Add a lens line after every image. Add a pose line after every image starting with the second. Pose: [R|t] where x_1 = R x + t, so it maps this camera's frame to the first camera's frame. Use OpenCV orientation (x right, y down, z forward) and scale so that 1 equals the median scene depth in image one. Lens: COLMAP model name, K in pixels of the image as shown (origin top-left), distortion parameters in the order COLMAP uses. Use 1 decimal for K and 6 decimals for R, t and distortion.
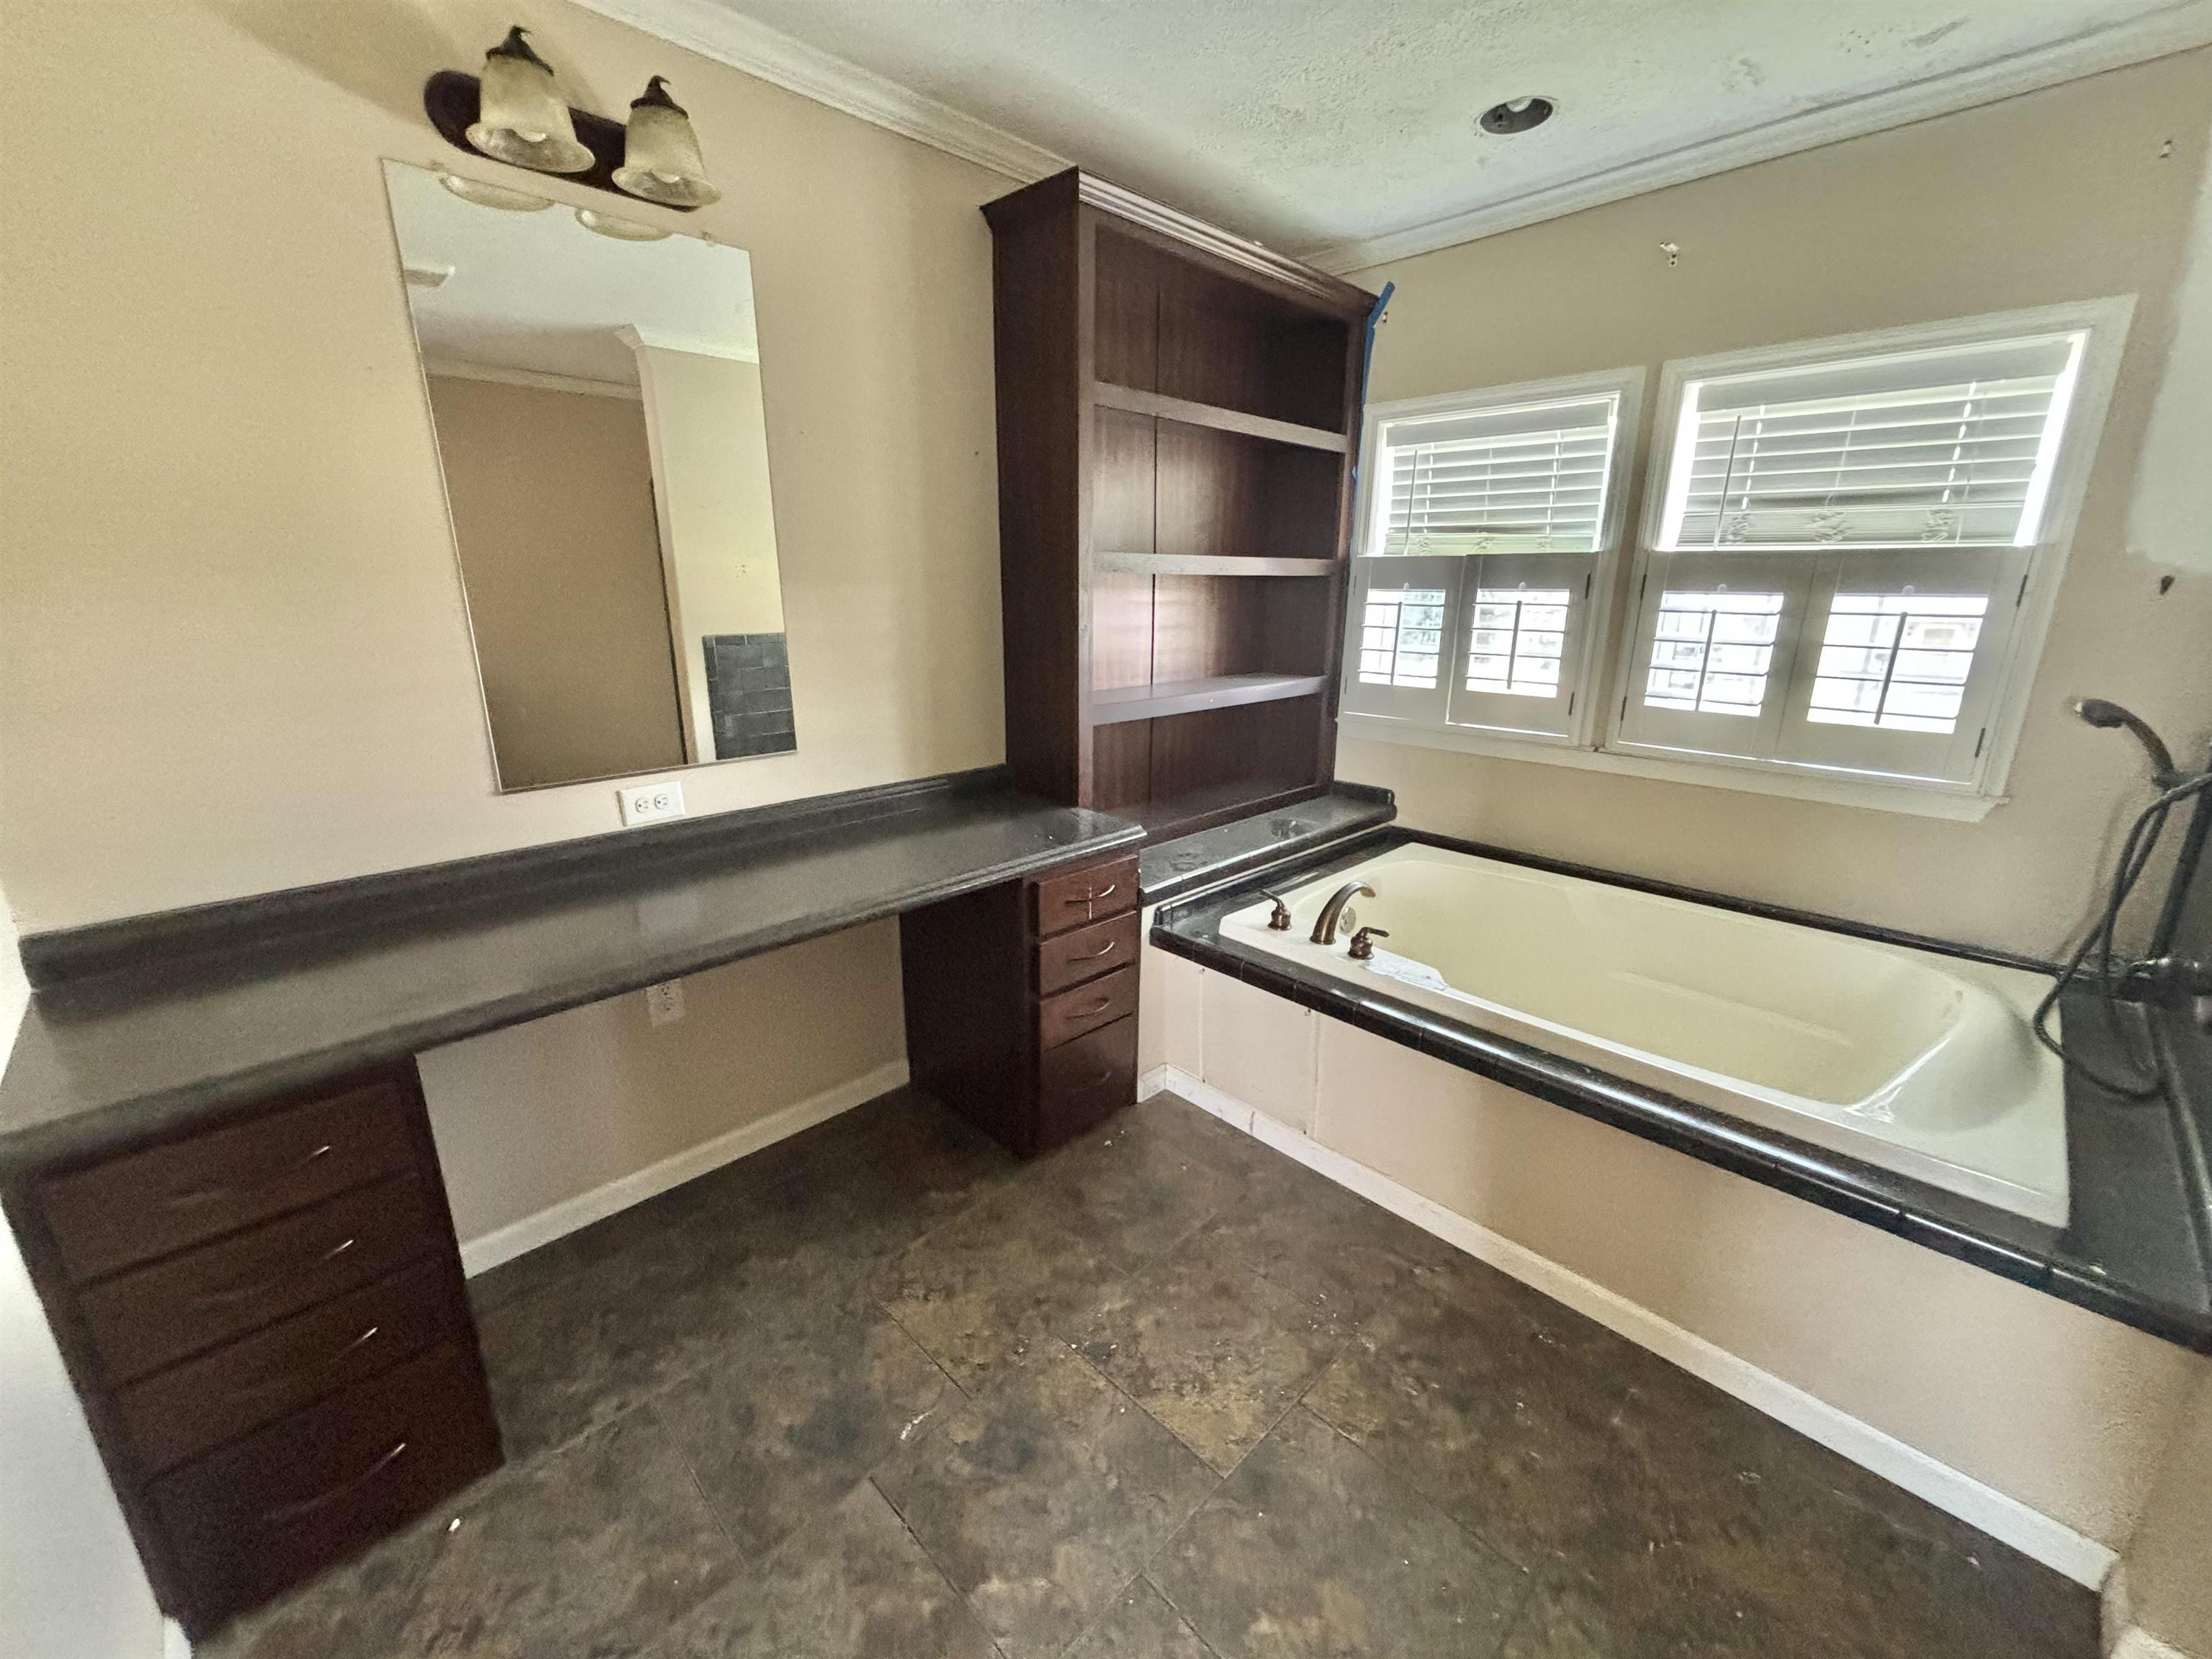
lens RADIAL K [[897.0, 0, 1097.0], [0, 897.0, 832.4], [0, 0, 1]] dist [-0.002461, -0.000516]
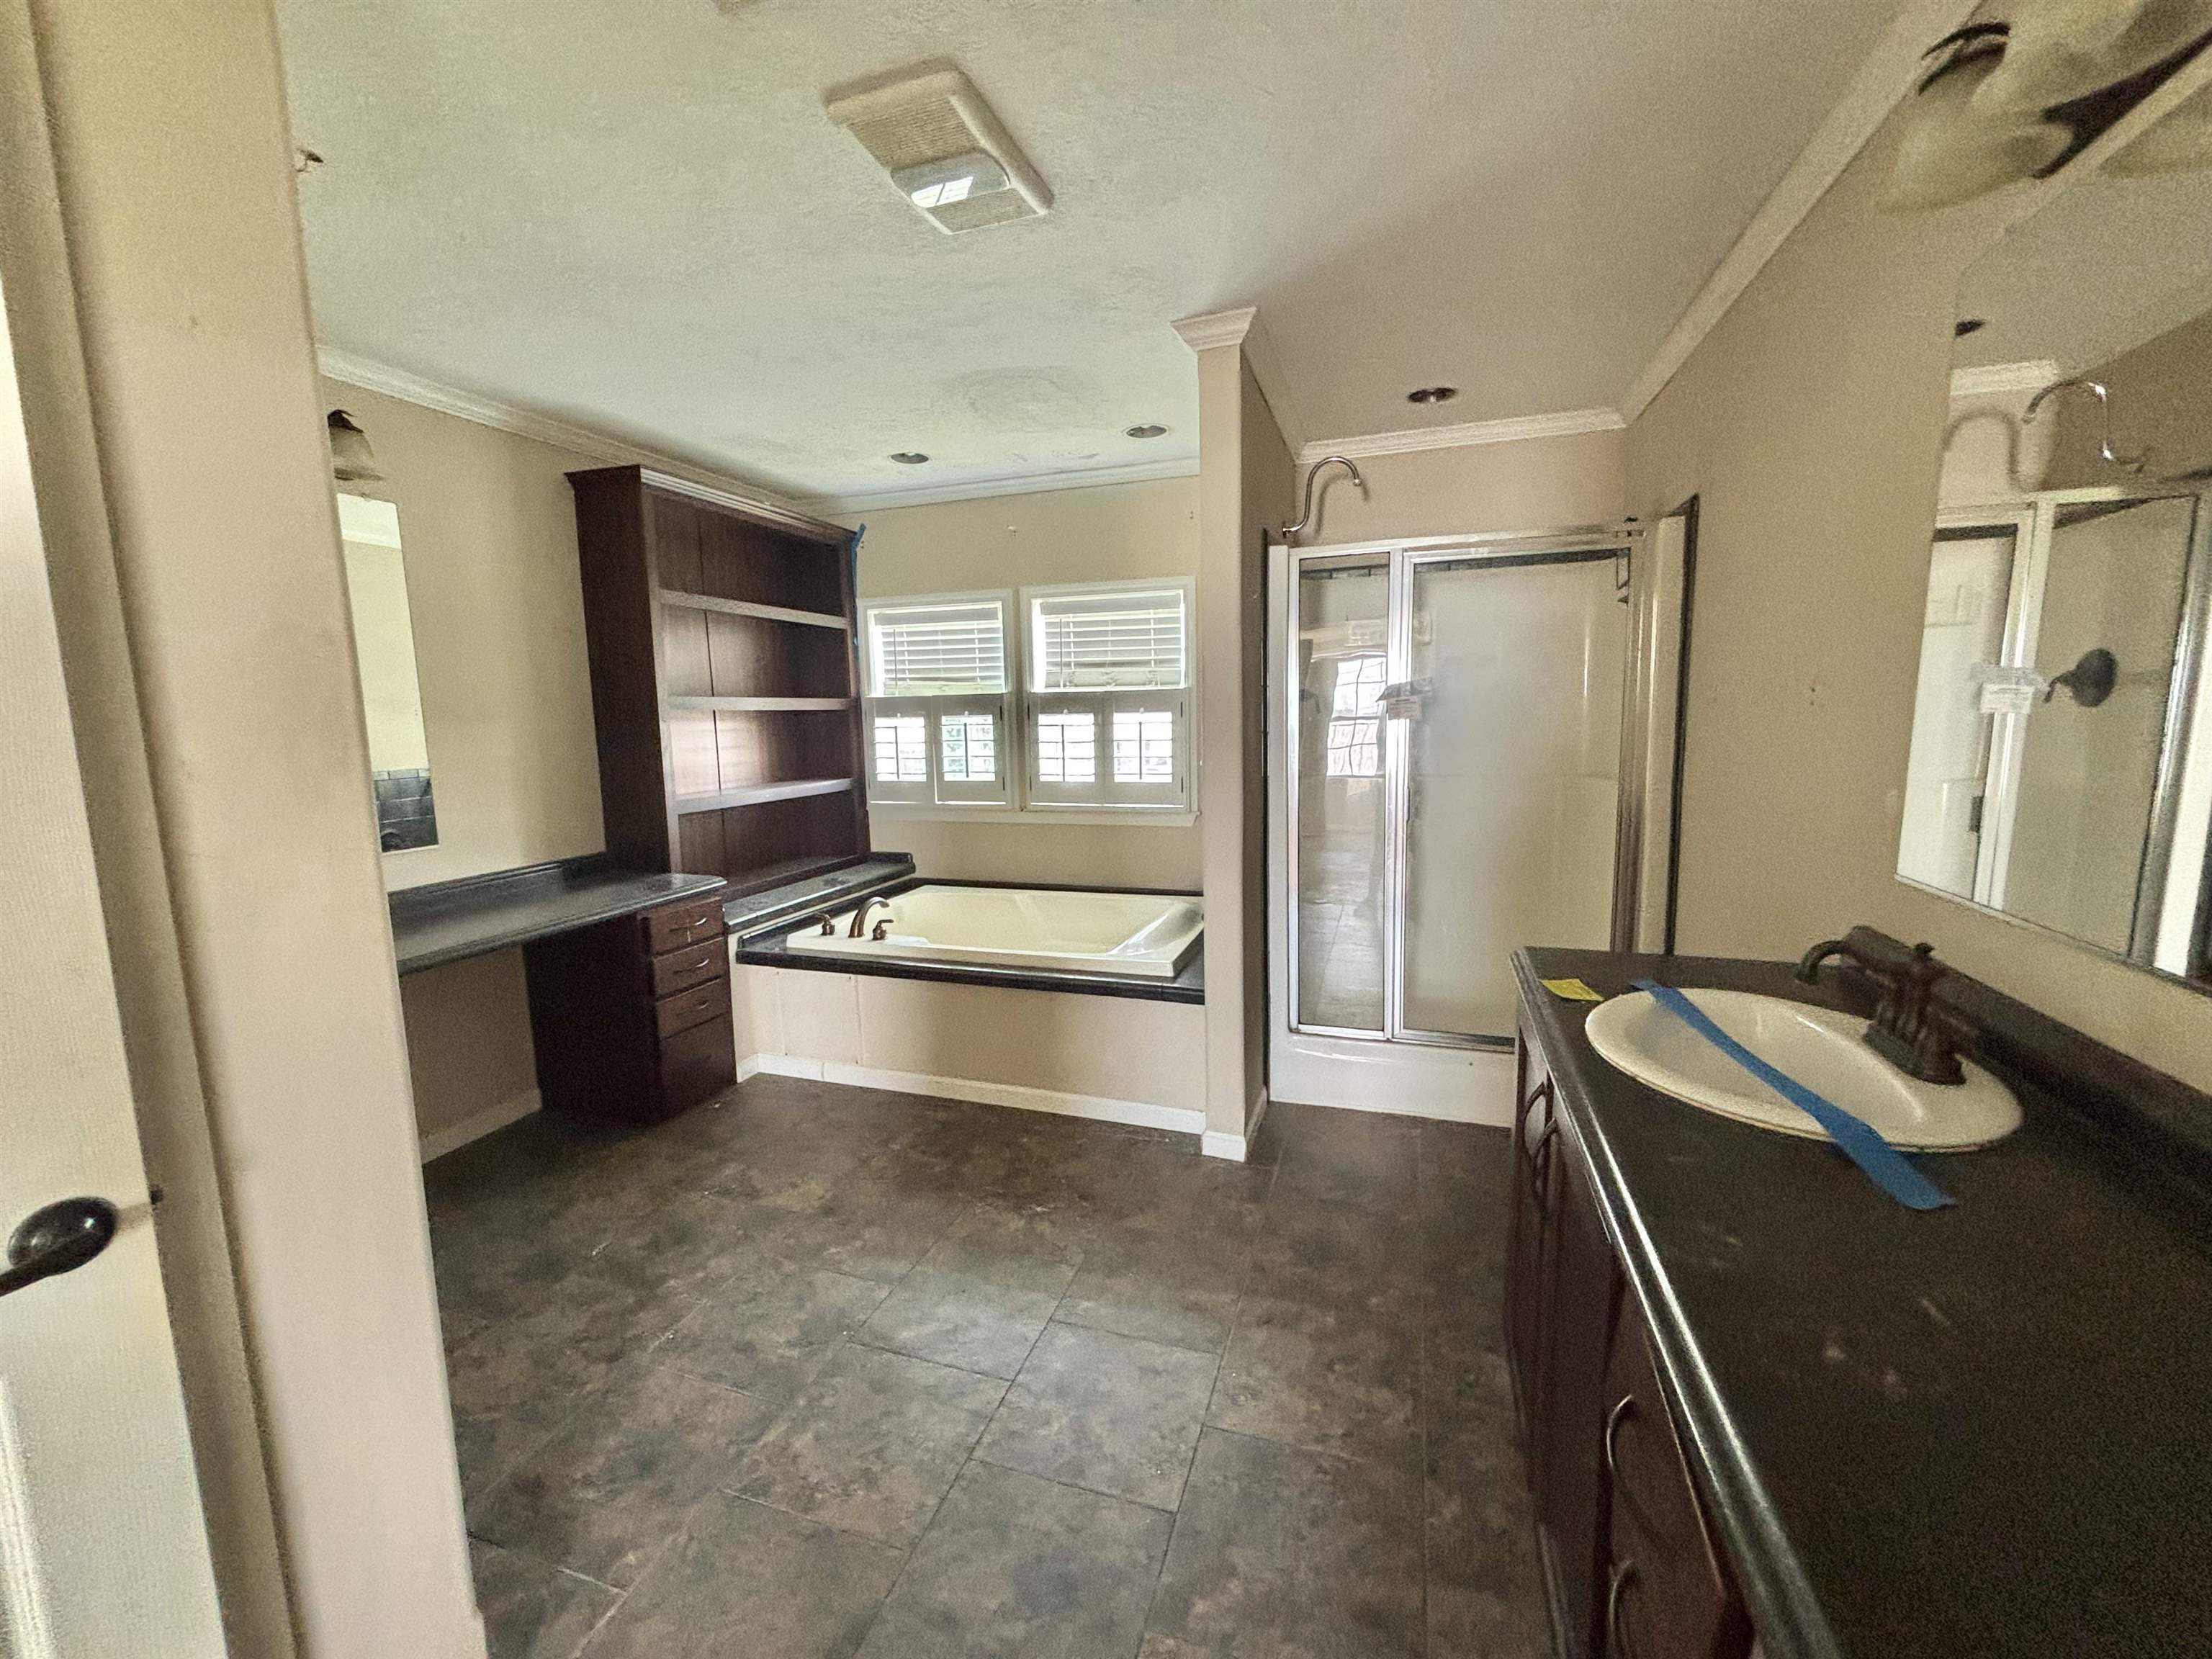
lens RADIAL K [[897.0, 0, 1115.8], [0, 897.0, 835.1], [0, 0, 1]] dist [-0.002461, -0.000516]
pose [[0.888252, -0.081498, 0.452069, -0.033561], [0.143688, 0.984045, -0.104925, 0.162266], [-0.436305, 0.158156, 0.885790, -0.558677]]
